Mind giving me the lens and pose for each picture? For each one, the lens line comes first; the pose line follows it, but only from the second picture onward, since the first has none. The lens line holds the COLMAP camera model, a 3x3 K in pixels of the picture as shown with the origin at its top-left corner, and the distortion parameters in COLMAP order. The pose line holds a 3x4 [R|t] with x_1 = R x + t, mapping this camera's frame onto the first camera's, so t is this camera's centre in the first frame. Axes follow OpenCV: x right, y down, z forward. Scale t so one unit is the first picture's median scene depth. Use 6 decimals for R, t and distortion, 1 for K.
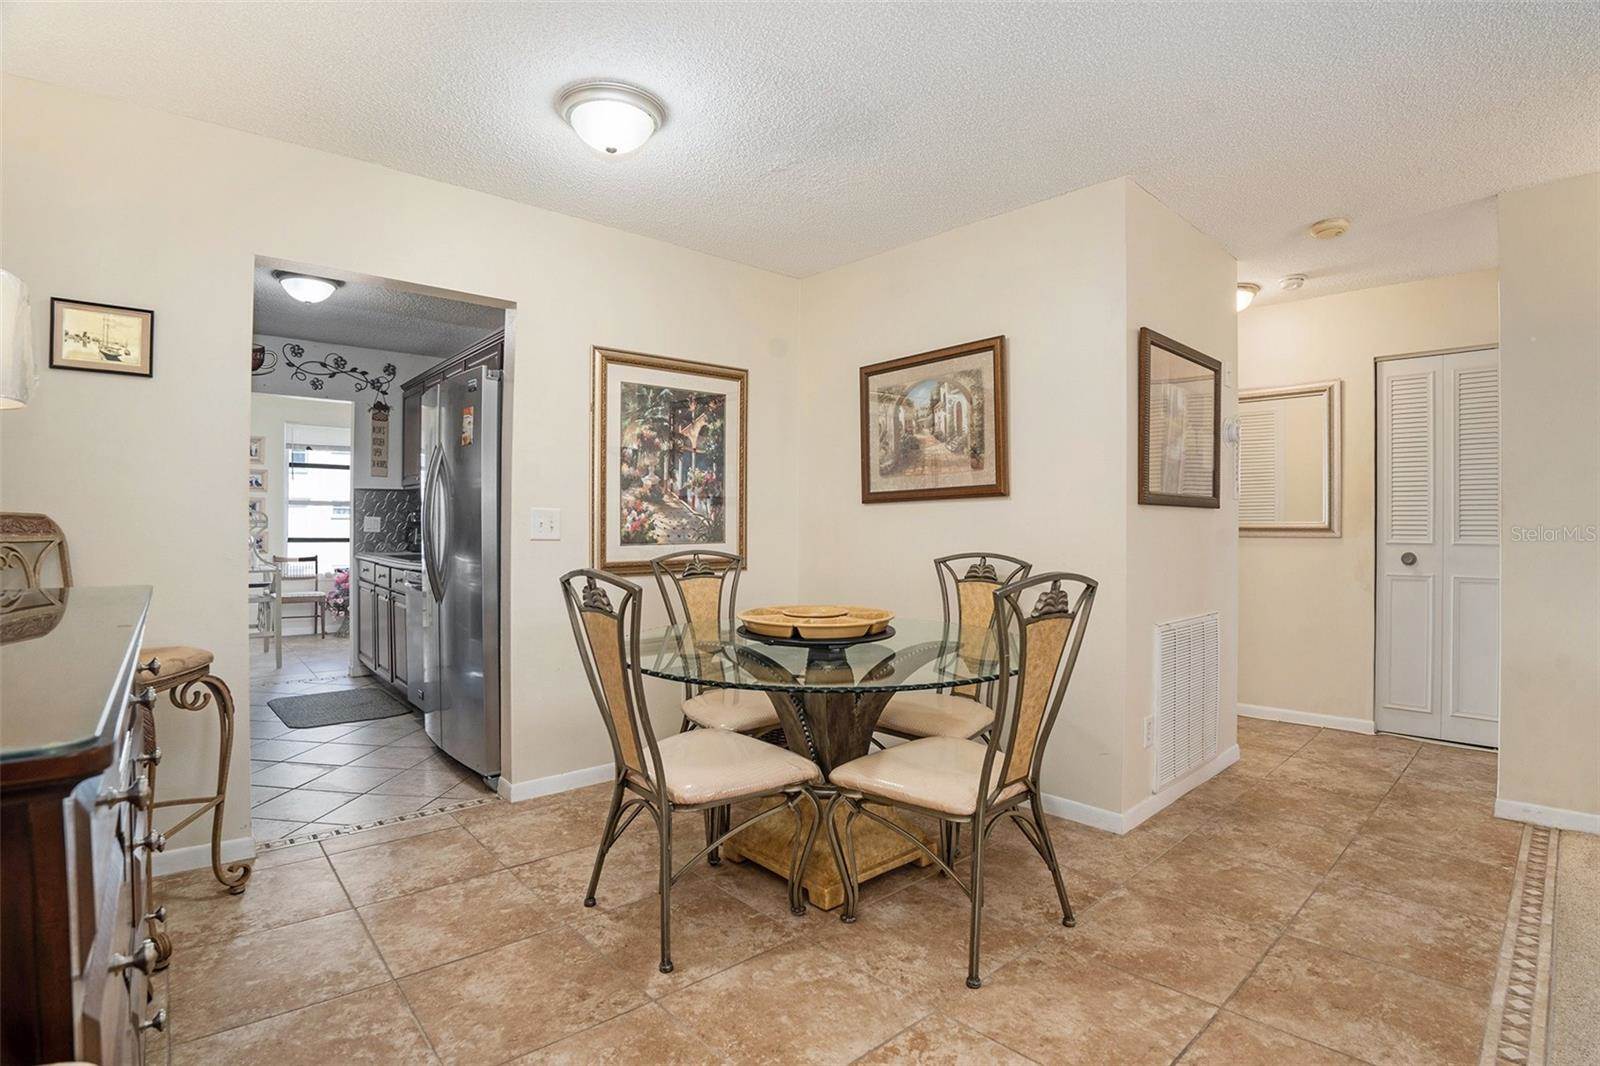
lens RADIAL K [[772.2, 0, 829.9], [0, 772.2, 534.9], [0, 0, 1]] dist [-0.133261, 0.035619]
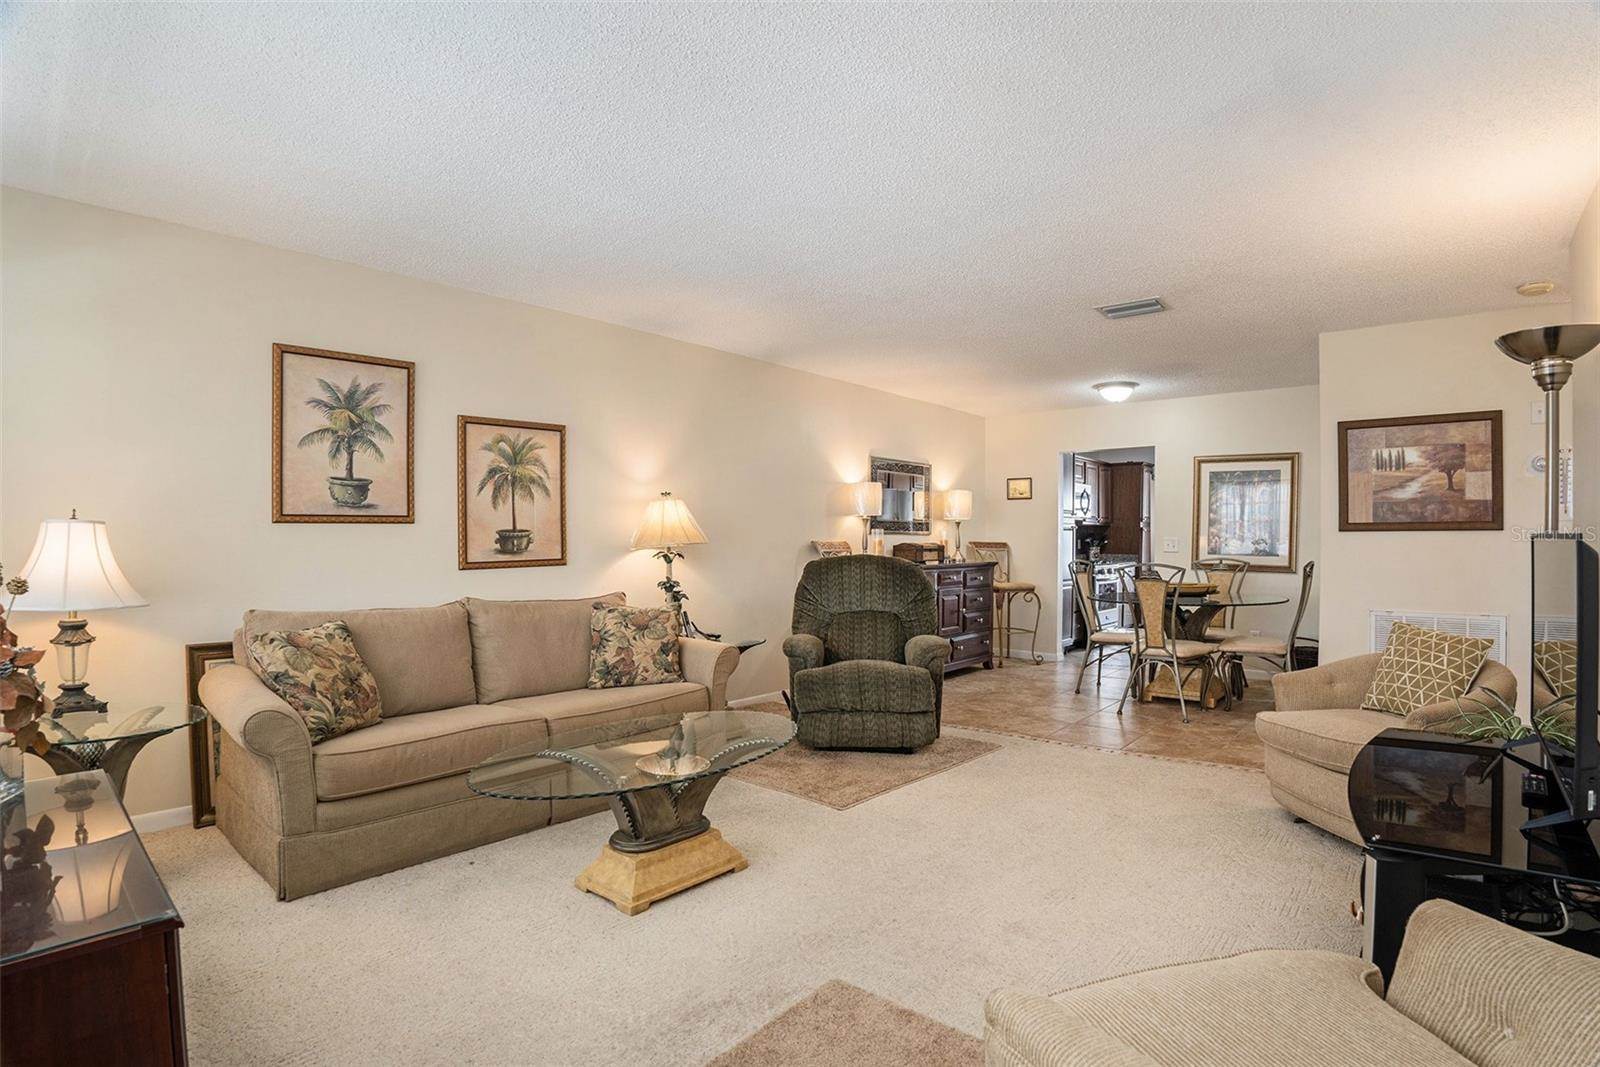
lens RADIAL K [[802.2, 0, 844.0], [0, 802.2, 541.9], [0, 0, 1]] dist [-0.056387, 0.000461]
pose [[0.156550, -0.007414, -0.987642, 1.630620], [-0.011067, 0.999896, -0.009260, 0.007795], [0.987608, 0.012380, 0.156452, -0.260965]]
